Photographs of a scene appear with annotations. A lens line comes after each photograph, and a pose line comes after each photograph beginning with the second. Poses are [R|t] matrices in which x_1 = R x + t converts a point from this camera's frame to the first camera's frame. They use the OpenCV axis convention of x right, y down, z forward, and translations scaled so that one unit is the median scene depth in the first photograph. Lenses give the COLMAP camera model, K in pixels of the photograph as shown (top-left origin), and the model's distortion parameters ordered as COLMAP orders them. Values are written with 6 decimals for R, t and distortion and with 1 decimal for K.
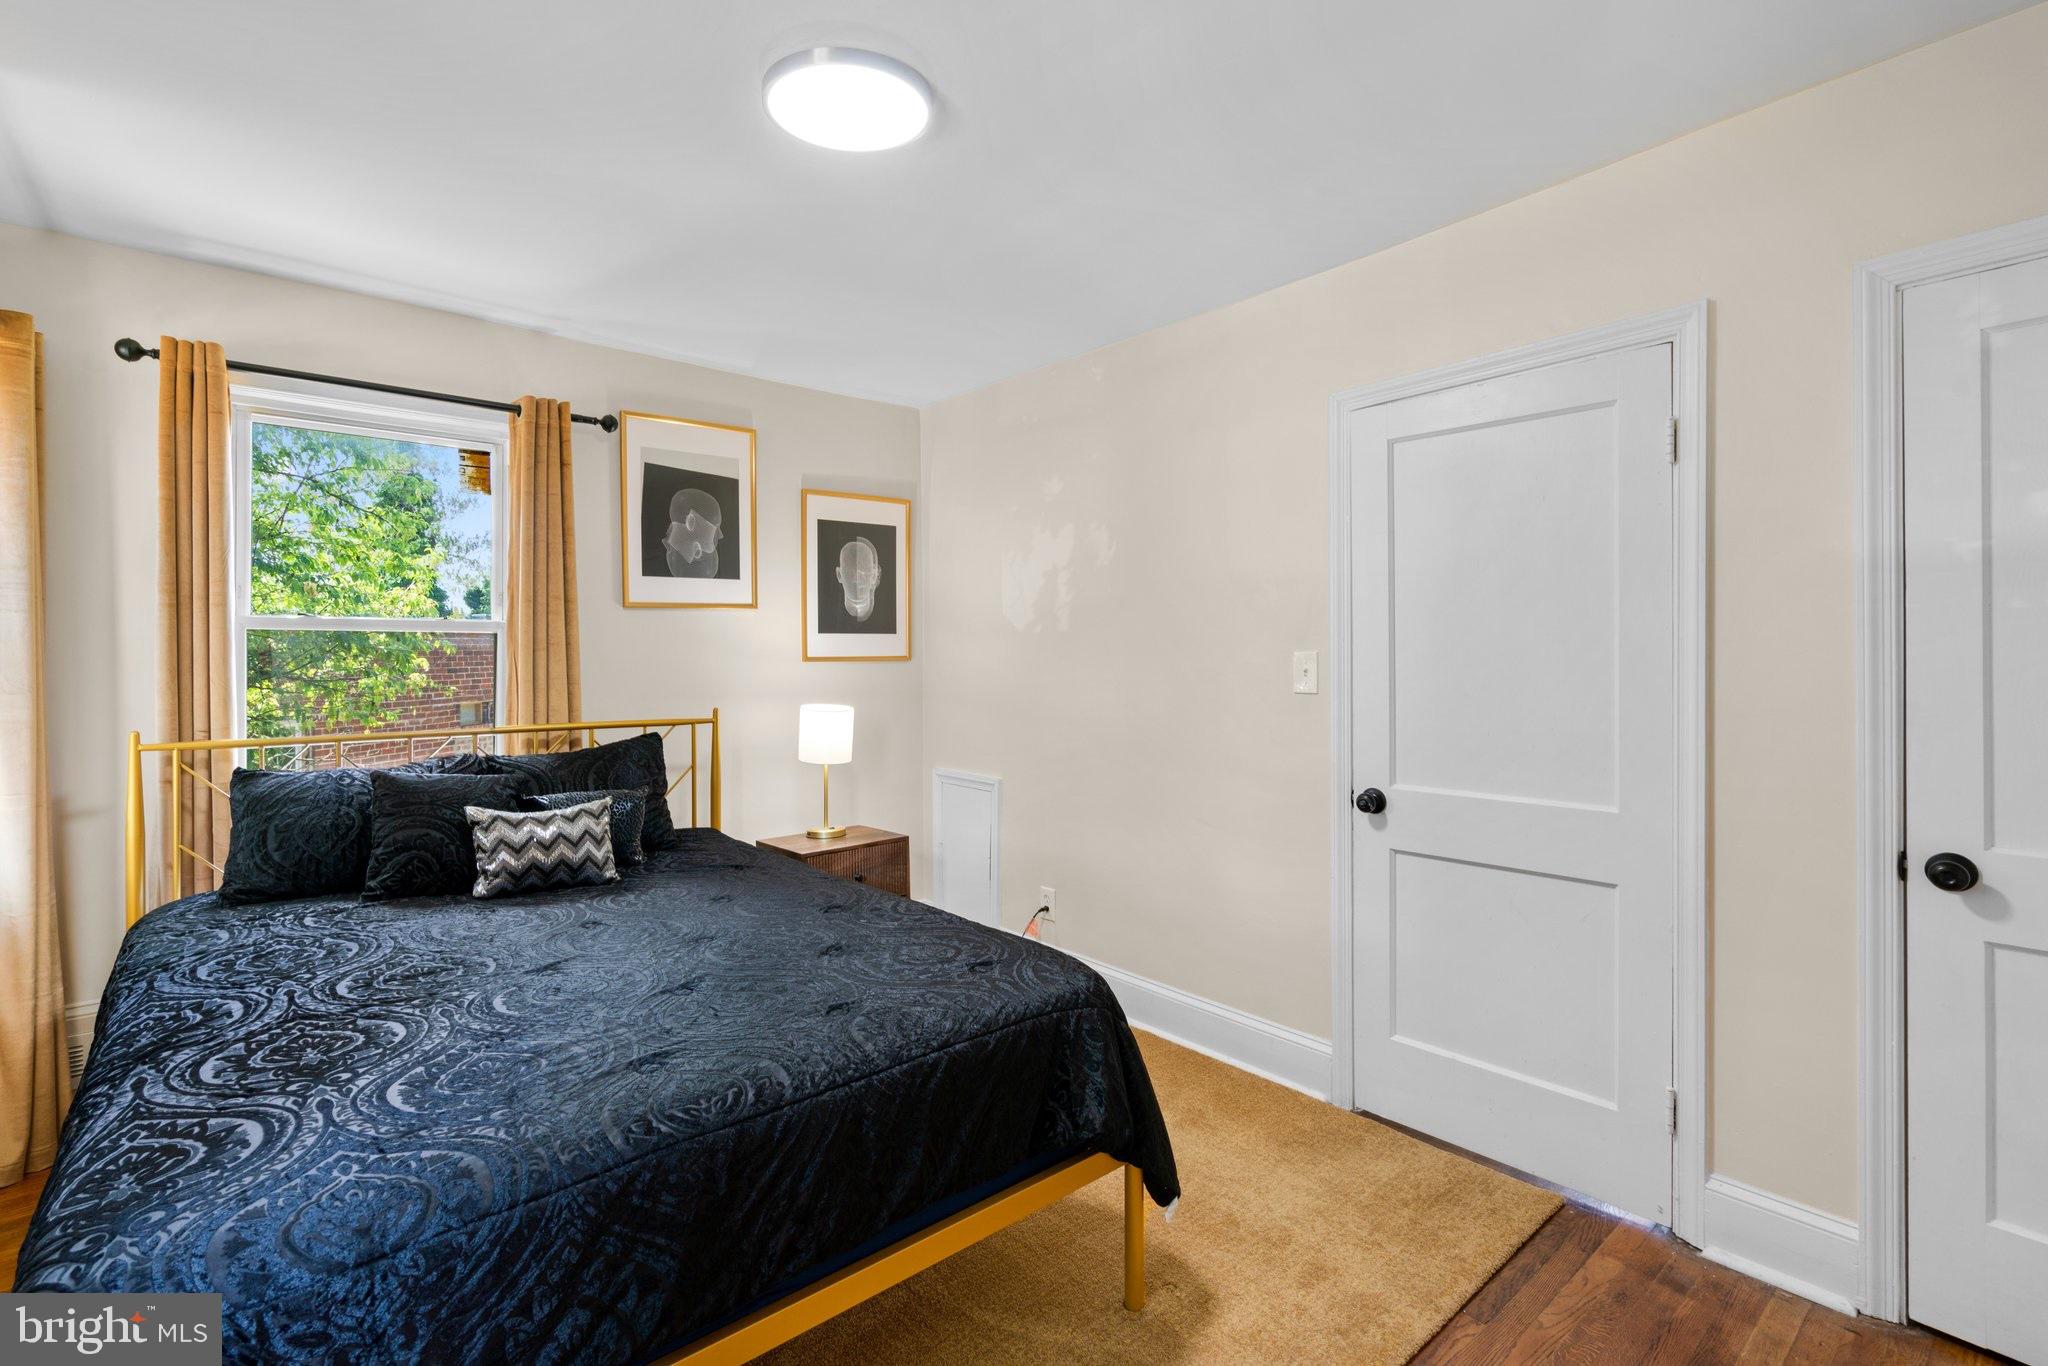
lens RADIAL K [[931.6, 0, 1024.0], [0, 931.6, 683.0], [0, 0, 1]] dist [-0.021652, 0.010969]
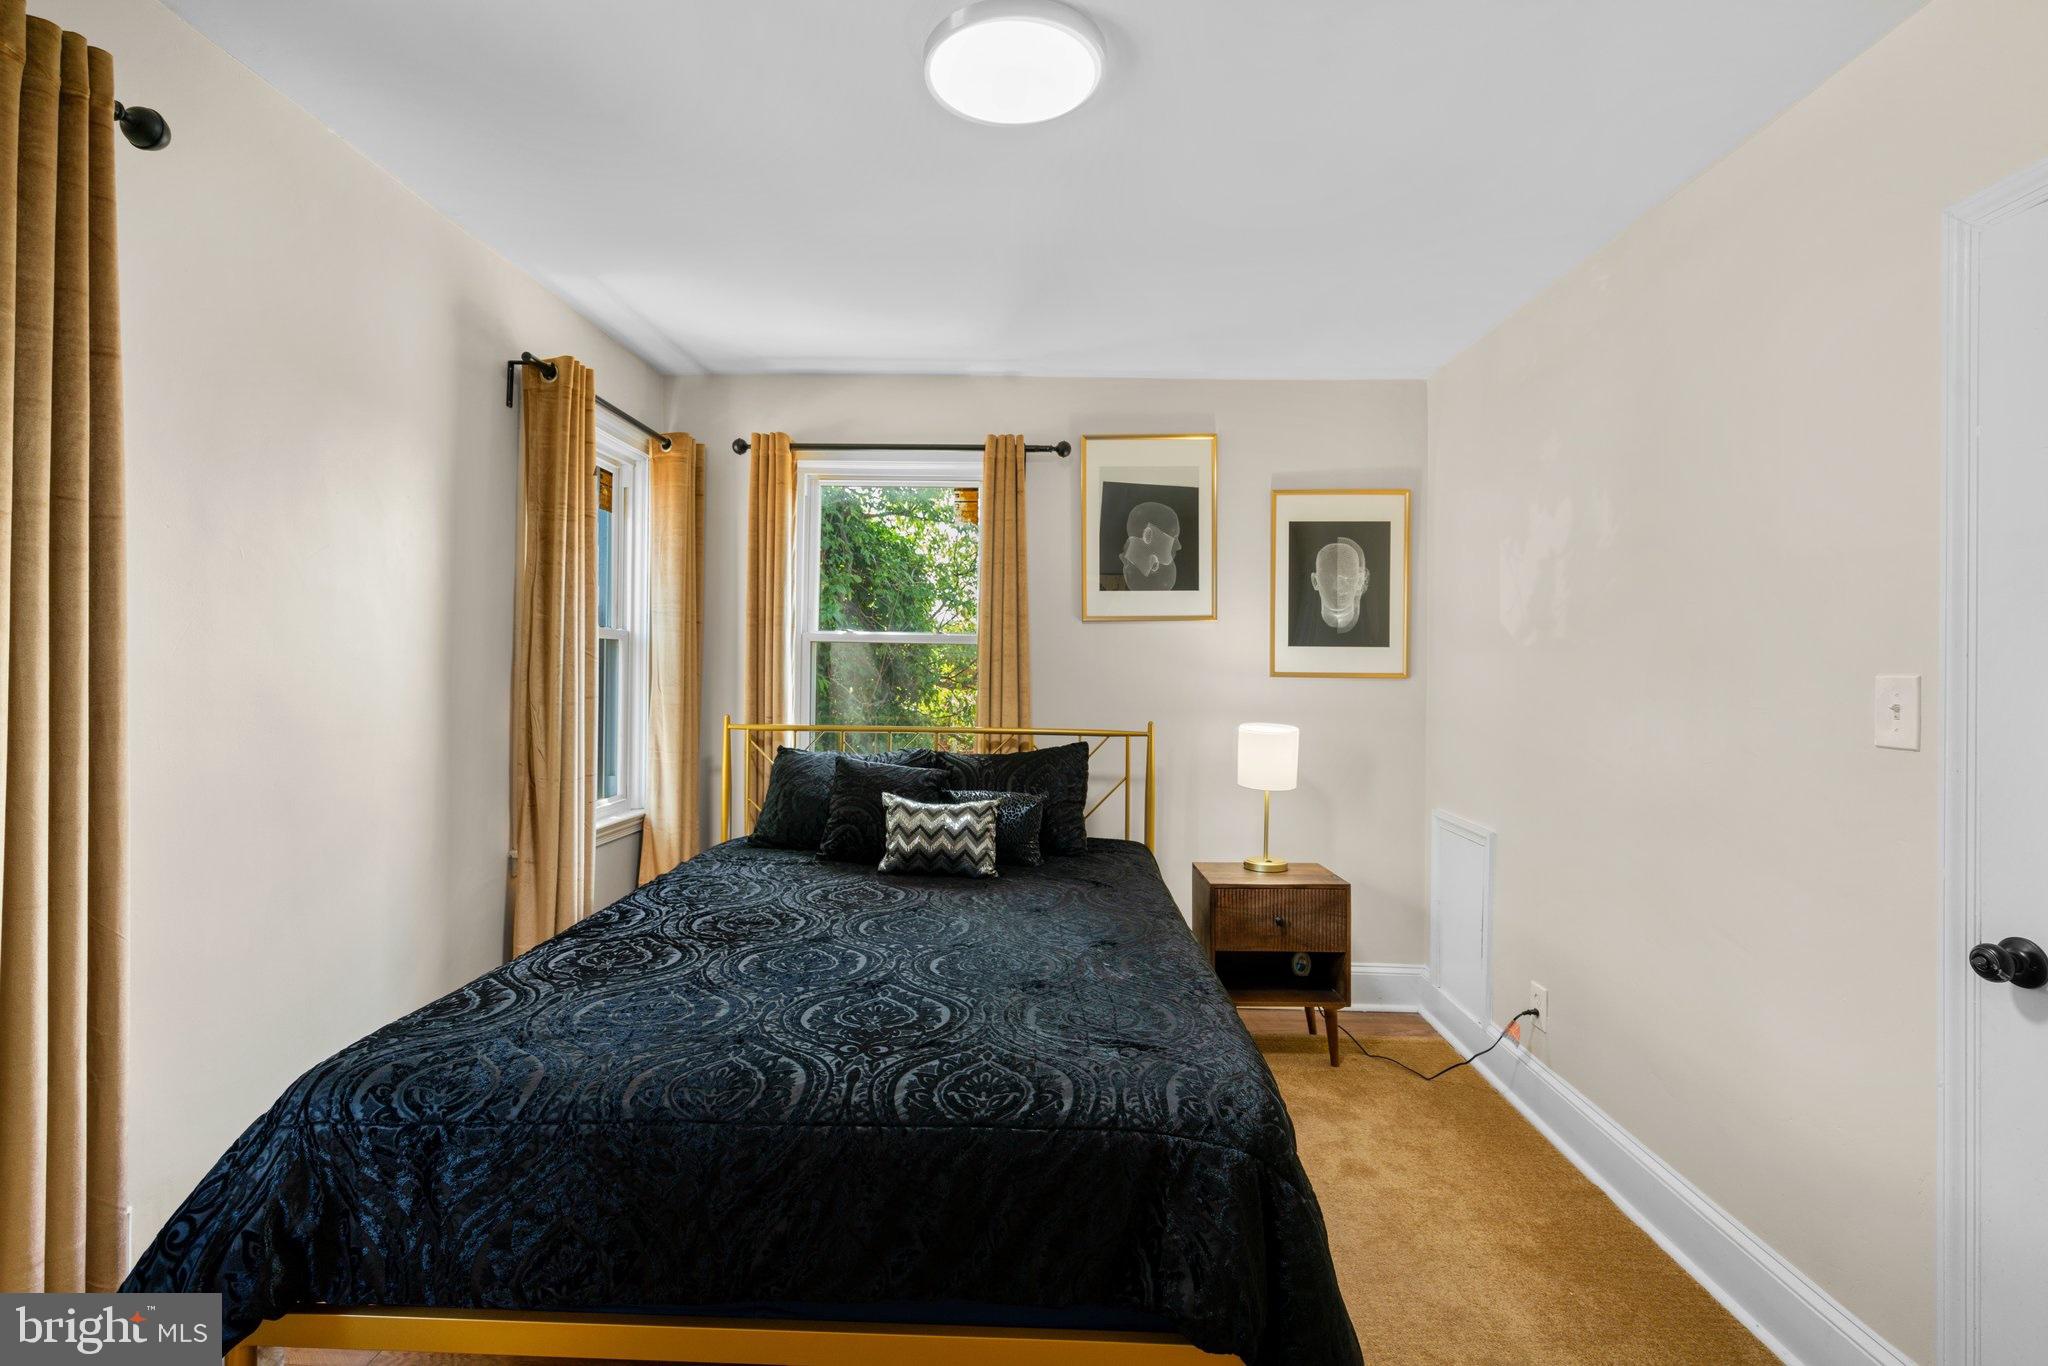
lens RADIAL K [[931.6, 0, 1024.0], [0, 931.6, 683.0], [0, 0, 1]] dist [-0.021652, 0.010969]
pose [[0.737138, 0.024725, -0.675289, 0.255545], [-0.036556, 0.999326, -0.003316, -0.006317], [0.674752, 0.027130, 0.737545, 0.193584]]
